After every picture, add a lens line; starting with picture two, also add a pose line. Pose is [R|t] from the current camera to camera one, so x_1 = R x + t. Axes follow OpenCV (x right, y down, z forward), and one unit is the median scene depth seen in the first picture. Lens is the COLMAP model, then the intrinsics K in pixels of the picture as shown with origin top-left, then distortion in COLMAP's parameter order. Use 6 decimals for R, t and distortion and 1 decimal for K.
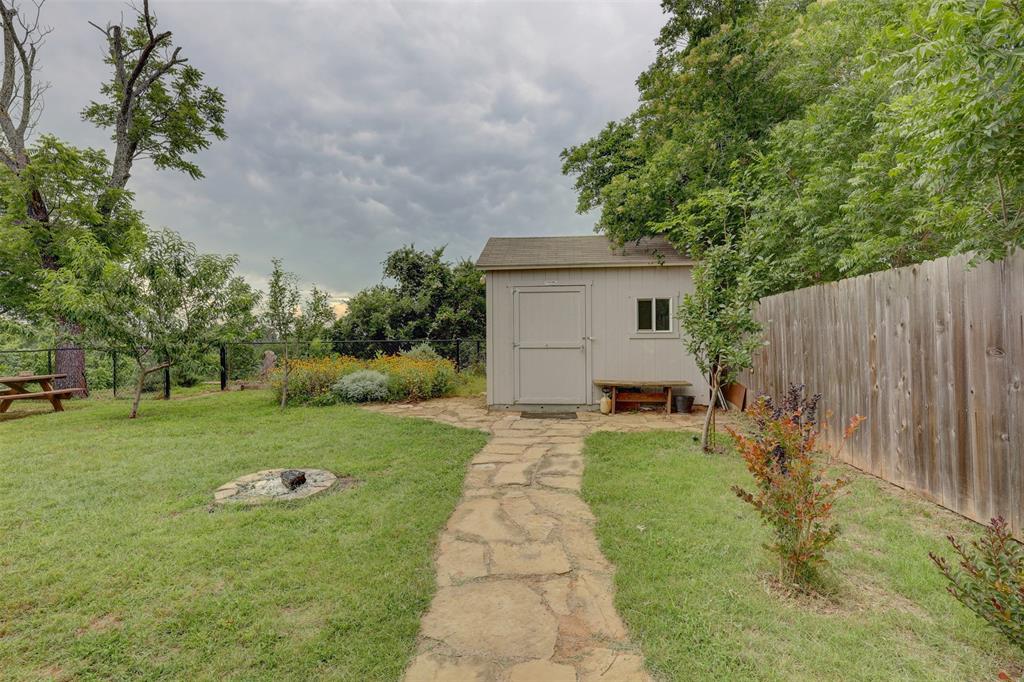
lens RADIAL K [[464.7, 0, 510.2], [0, 464.7, 340.8], [0, 0, 1]] dist [0.001490, 0.000455]
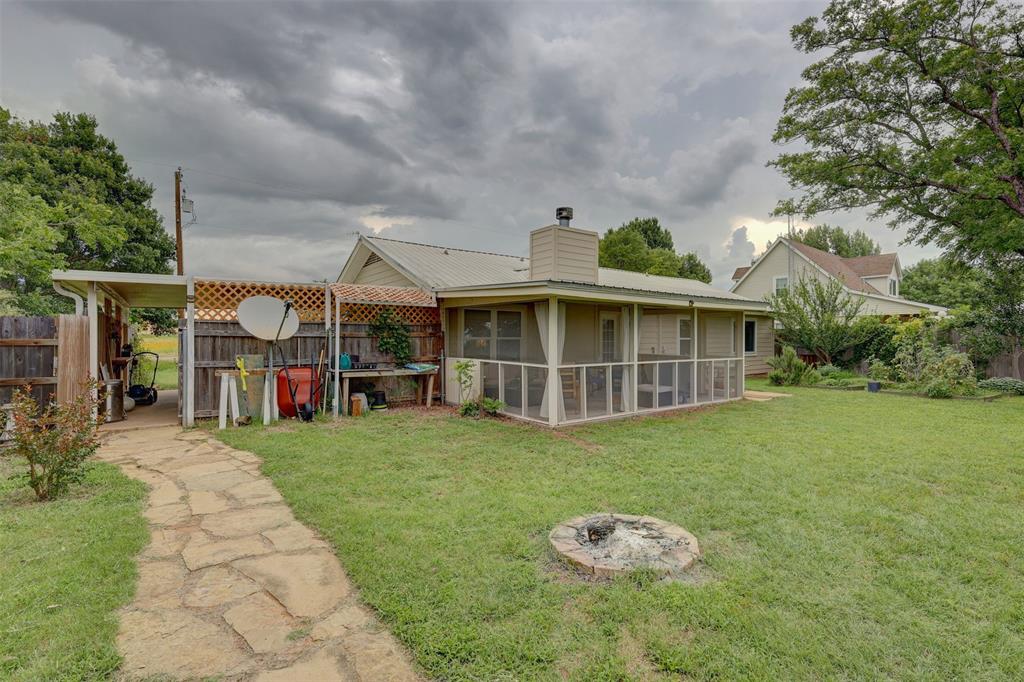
lens RADIAL K [[450.7, 0, 512.0], [0, 450.7, 341.0], [0, 0, 1]] dist [-0.000162, 0.000080]
pose [[-0.791761, 0.012172, -0.610710, 0.051304], [0.010075, 0.999926, 0.006867, -0.013389], [0.610748, -0.000716, -0.791825, 0.778698]]
